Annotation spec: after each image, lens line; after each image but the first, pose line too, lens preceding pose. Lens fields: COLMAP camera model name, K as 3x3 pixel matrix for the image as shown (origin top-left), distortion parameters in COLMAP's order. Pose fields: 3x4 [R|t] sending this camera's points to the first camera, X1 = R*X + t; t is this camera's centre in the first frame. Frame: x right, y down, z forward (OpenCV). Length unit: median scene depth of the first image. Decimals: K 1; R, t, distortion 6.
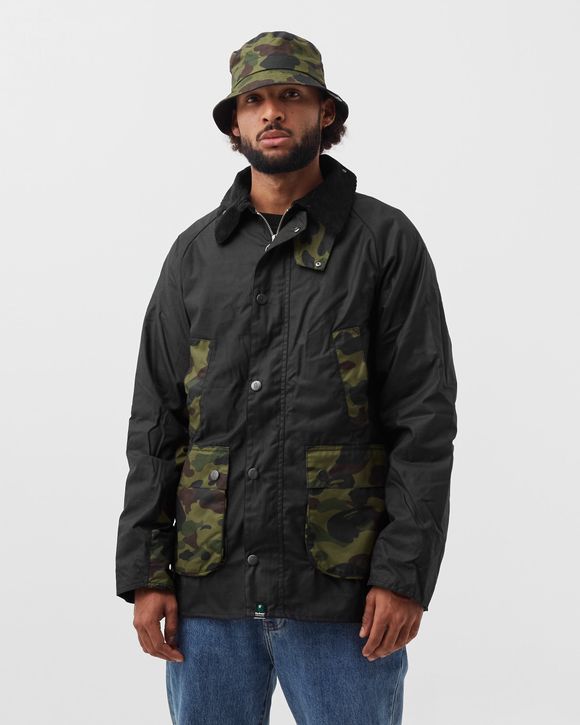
lens RADIAL K [[1039.1, 0, 290.0], [0, 1039.1, 362.5], [0, 0, 1]] dist [0.203055, -0.018259]
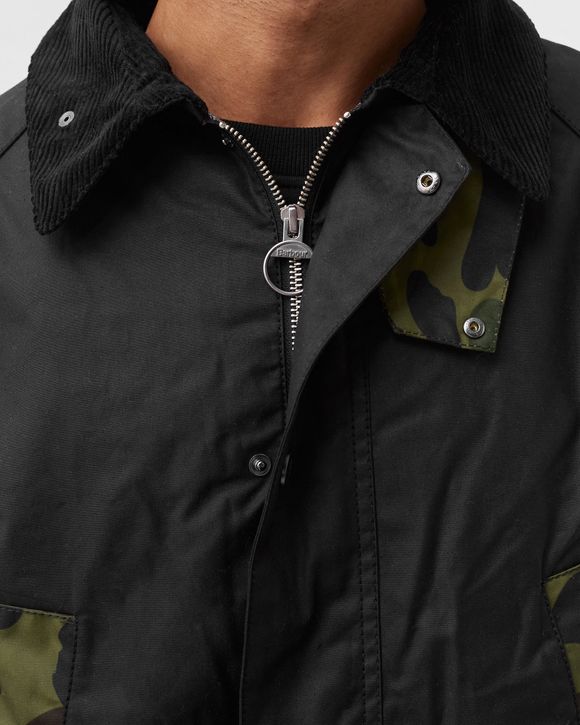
lens RADIAL K [[1039.1, 0, 290.0], [0, 1039.1, 362.5], [0, 0, 1]] dist [0.203055, -0.018259]
pose [[0.958452, -0.084975, 0.272303, -0.092127], [0.035210, 0.982541, 0.182682, -0.135540], [-0.283072, -0.165504, 0.944711, 0.757811]]
